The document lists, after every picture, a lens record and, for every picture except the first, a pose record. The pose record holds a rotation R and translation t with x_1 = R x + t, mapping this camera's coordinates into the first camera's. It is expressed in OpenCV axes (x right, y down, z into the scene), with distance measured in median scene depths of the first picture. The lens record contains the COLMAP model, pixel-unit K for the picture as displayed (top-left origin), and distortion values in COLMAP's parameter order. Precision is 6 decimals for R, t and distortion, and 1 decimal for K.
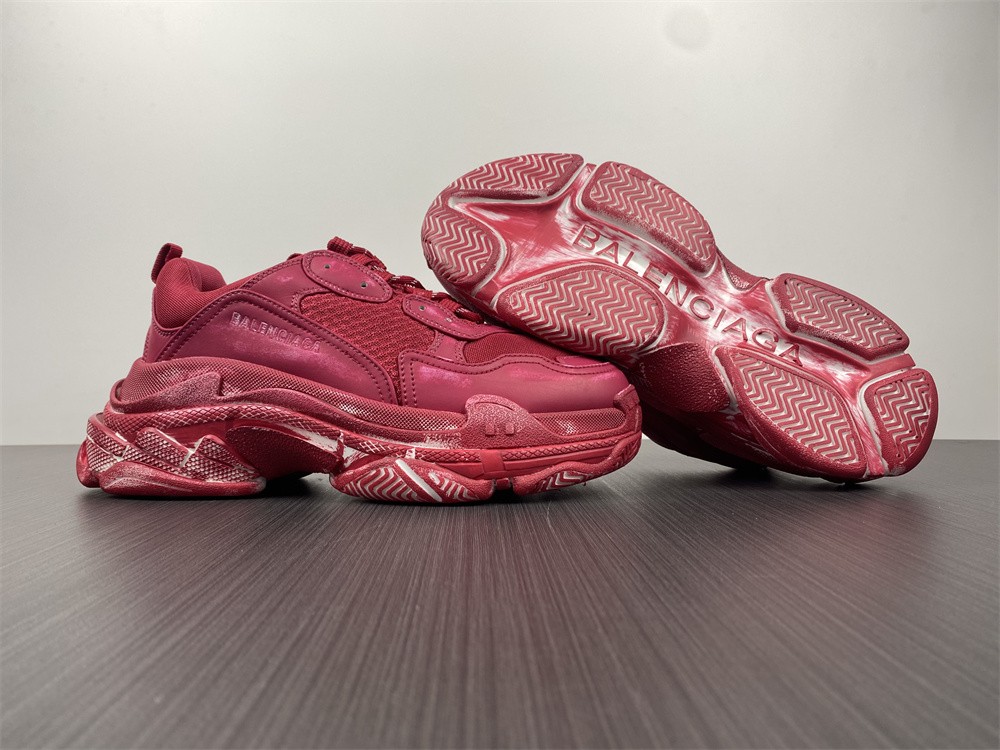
lens RADIAL K [[785.1, 0, 509.6], [0, 785.1, 377.5], [0, 0, 1]] dist [0.044694, -0.058324]
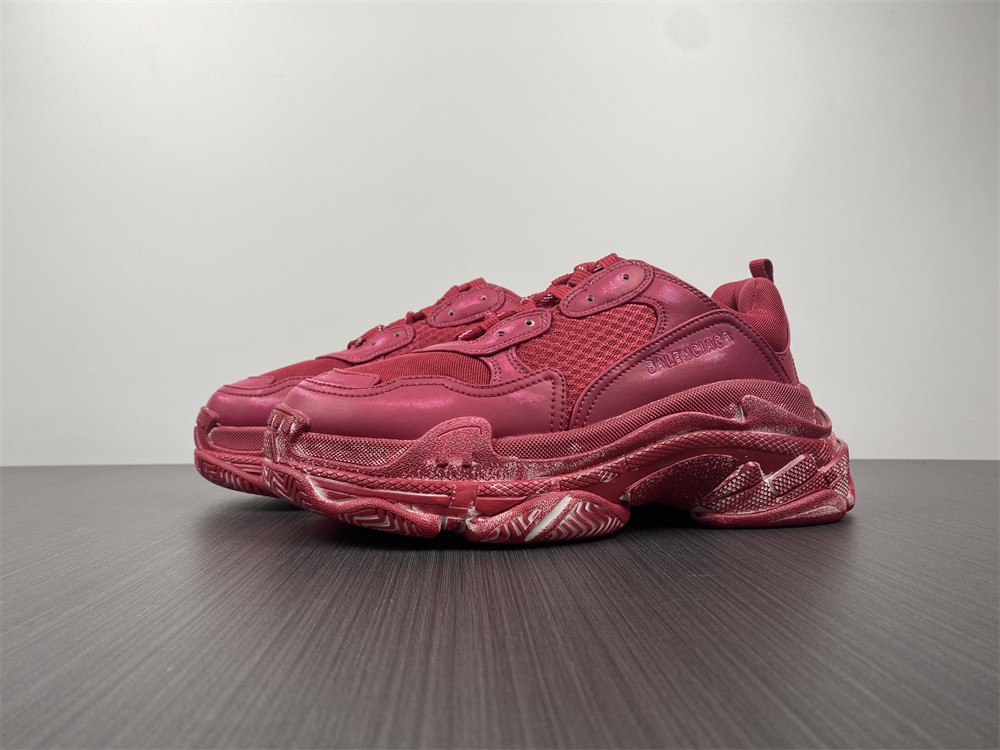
lens RADIAL K [[785.1, 0, 500.8], [0, 785.1, 377.5], [0, 0, 1]] dist [0.044694, -0.058324]
pose [[0.999966, -0.000166, 0.008273, 0.039283], [0.000412, 0.999556, -0.029792, 0.005089], [-0.008265, 0.029795, 0.999522, -0.185506]]
